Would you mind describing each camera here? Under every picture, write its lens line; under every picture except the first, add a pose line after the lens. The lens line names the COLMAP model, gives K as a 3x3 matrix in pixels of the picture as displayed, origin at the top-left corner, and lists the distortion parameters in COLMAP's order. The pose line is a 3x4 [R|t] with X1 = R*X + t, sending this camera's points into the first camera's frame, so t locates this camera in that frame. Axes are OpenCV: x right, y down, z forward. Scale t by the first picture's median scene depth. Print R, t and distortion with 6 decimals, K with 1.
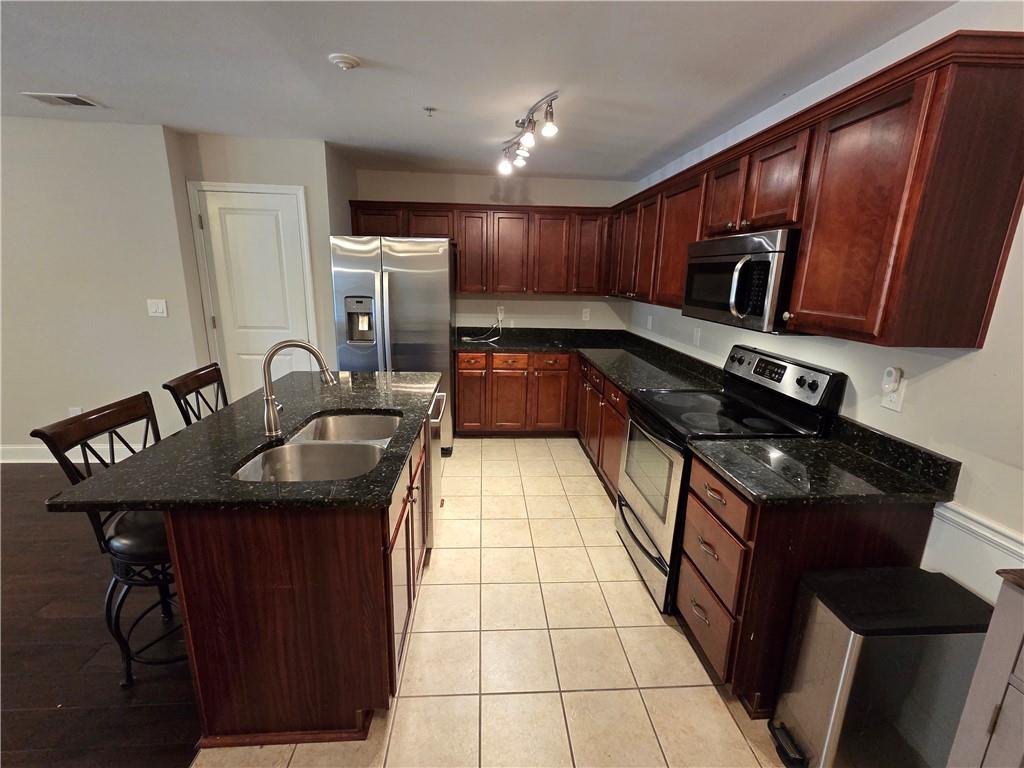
lens RADIAL K [[427.4, 0, 513.3], [0, 427.4, 388.1], [0, 0, 1]] dist [0.002312, -0.000665]
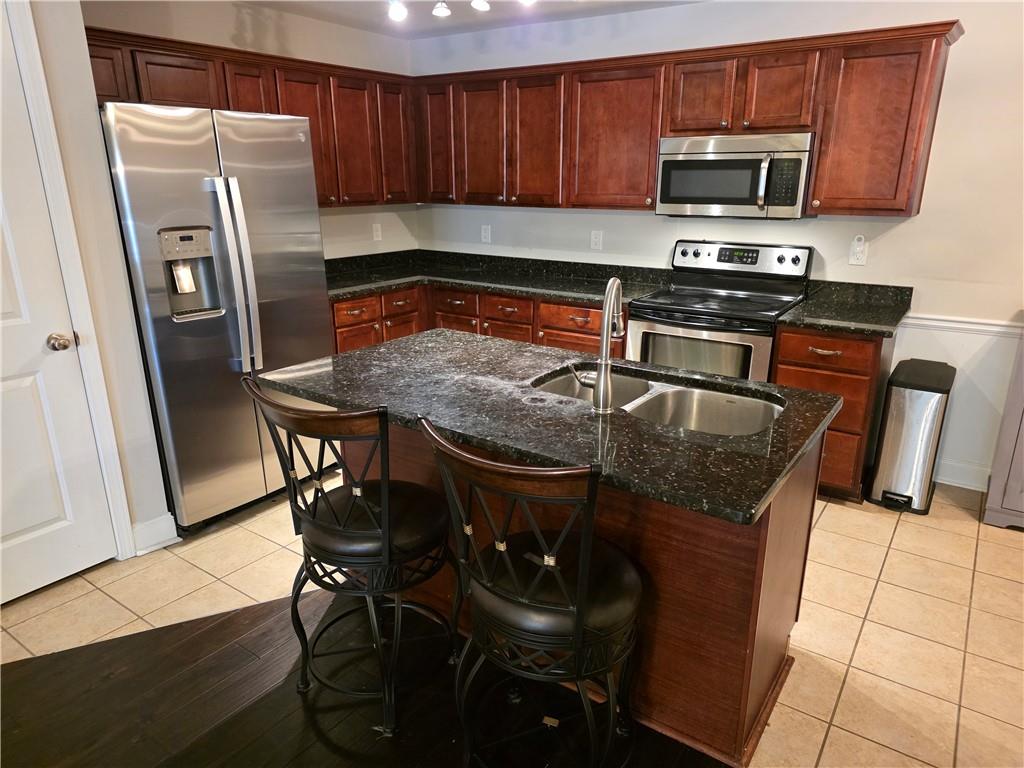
lens RADIAL K [[677.8, 0, 511.2], [0, 677.8, 390.1], [0, 0, 1]] dist [0.068221, -0.035211]
pose [[0.633637, -0.258471, 0.729175, -1.218247], [0.212871, 0.964405, 0.156873, -0.115365], [-0.743767, 0.055819, 0.666104, 0.271551]]
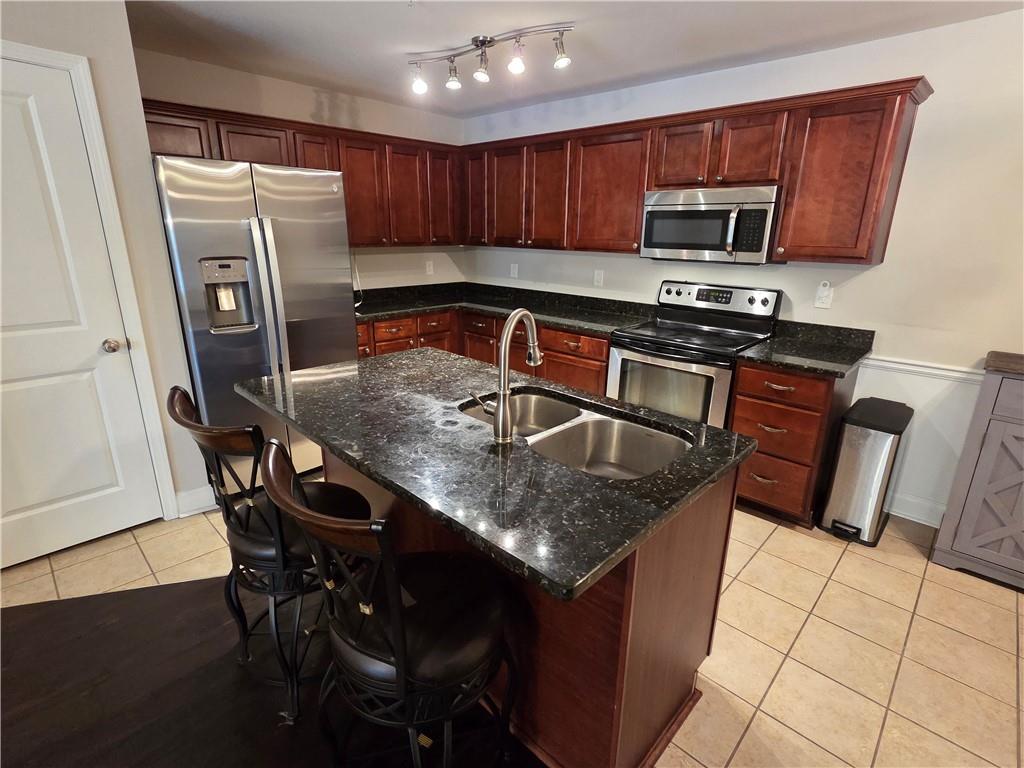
lens RADIAL K [[500.7, 0, 511.0], [0, 500.7, 380.8], [0, 0, 1]] dist [0.017106, -0.001987]
pose [[0.747717, -0.205914, 0.631284, -0.877586], [0.174510, 0.978221, 0.112383, -0.071053], [-0.640676, 0.026135, 0.767366, 0.251840]]
